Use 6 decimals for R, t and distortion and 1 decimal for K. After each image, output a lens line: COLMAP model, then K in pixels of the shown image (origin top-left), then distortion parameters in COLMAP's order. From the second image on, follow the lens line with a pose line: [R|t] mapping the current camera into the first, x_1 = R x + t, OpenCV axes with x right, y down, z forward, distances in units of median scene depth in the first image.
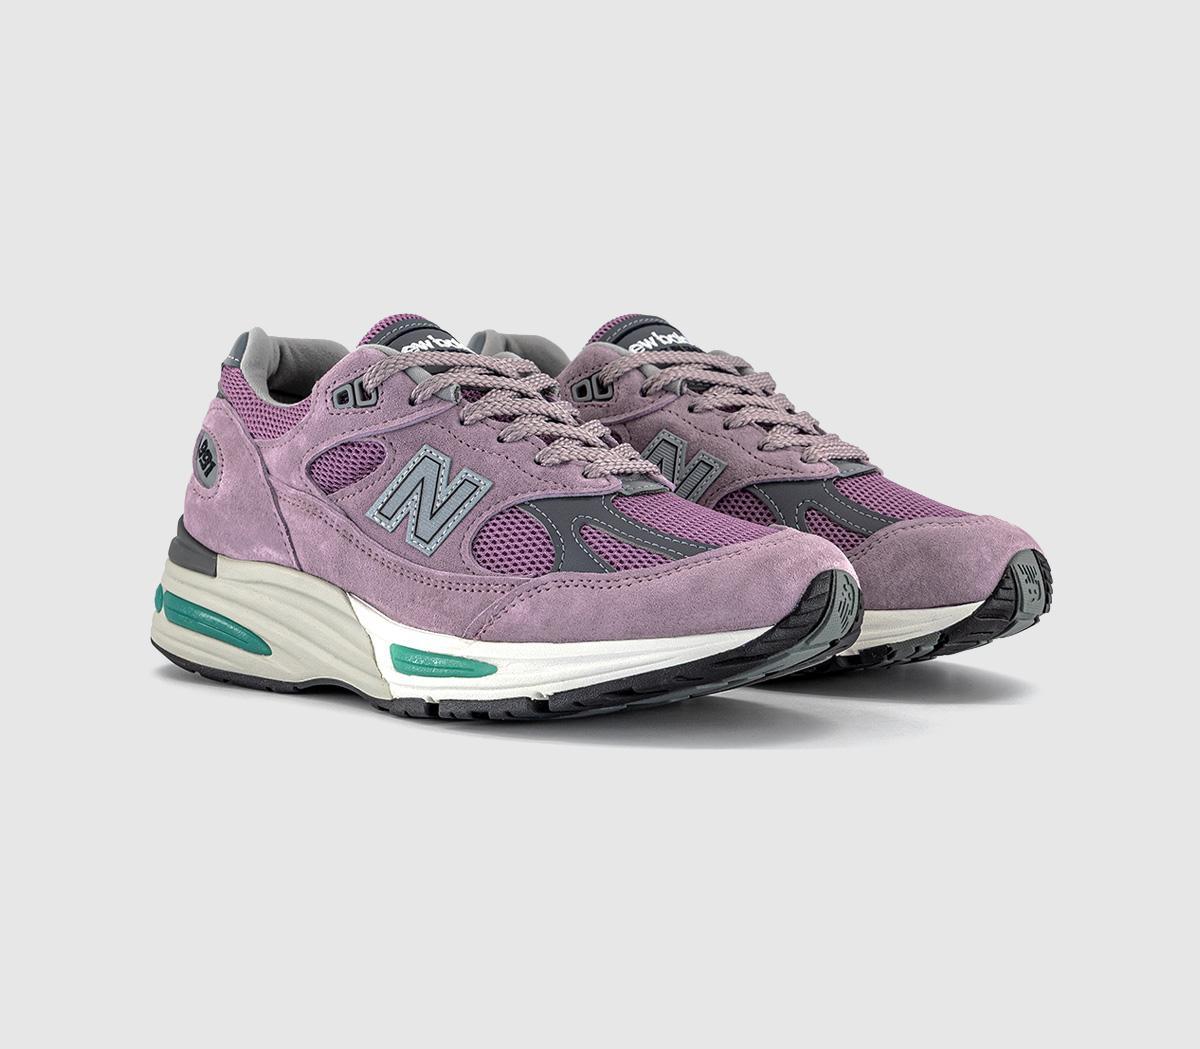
lens RADIAL K [[1910.0, 0, 600.0], [0, 1910.0, 524.5], [0, 0, 1]] dist [0.046297, 0.036034]
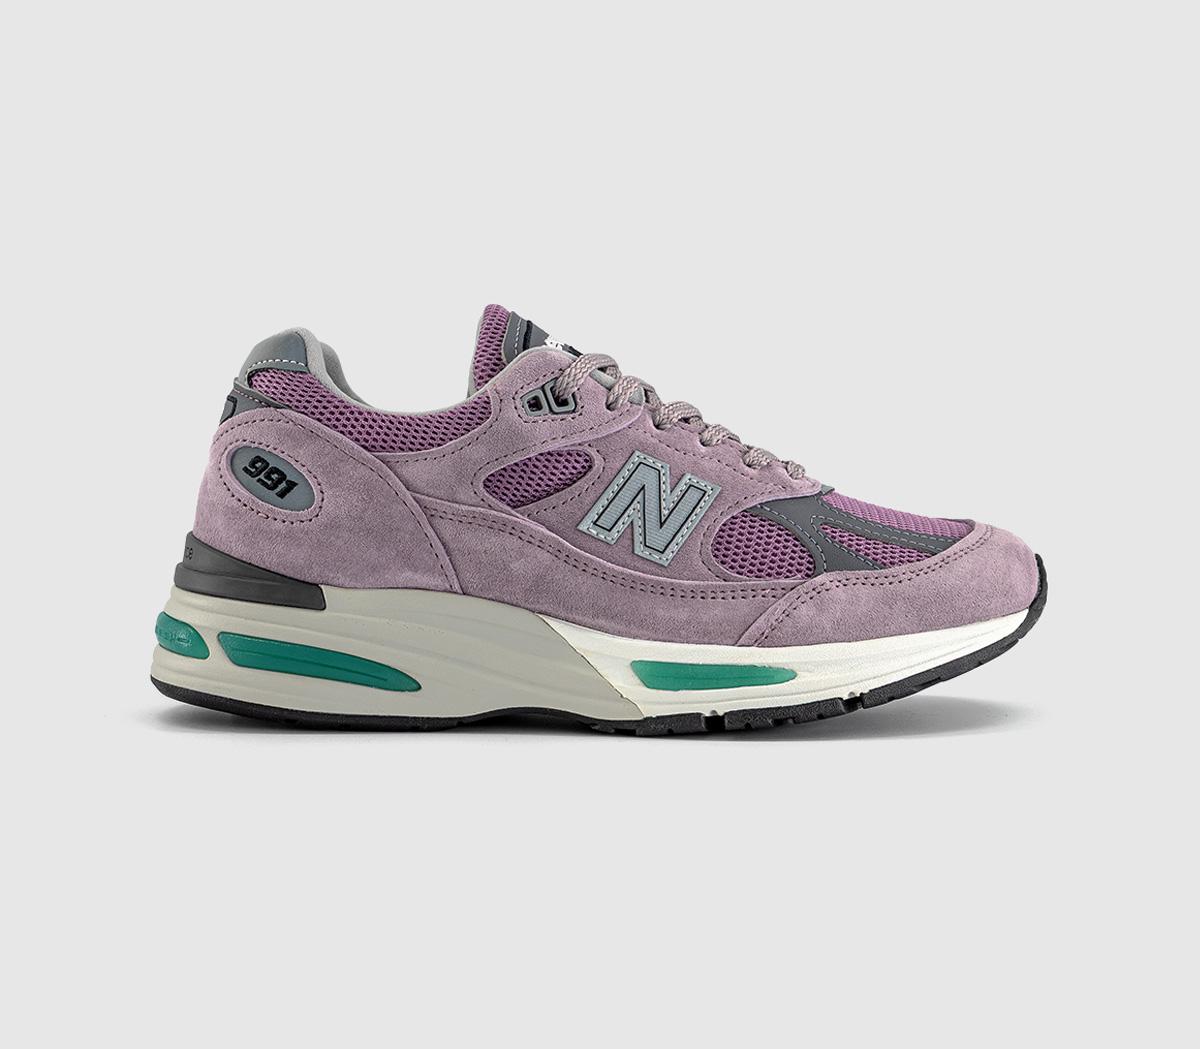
lens RADIAL K [[1910.0, 0, 600.0], [0, 1910.0, 524.5], [0, 0, 1]] dist [0.046297, 0.036034]
pose [[0.843037, -0.054356, 0.535102, -0.623500], [0.054108, 0.998404, 0.016172, -0.021534], [-0.535127, 0.015320, 0.844633, 0.203363]]
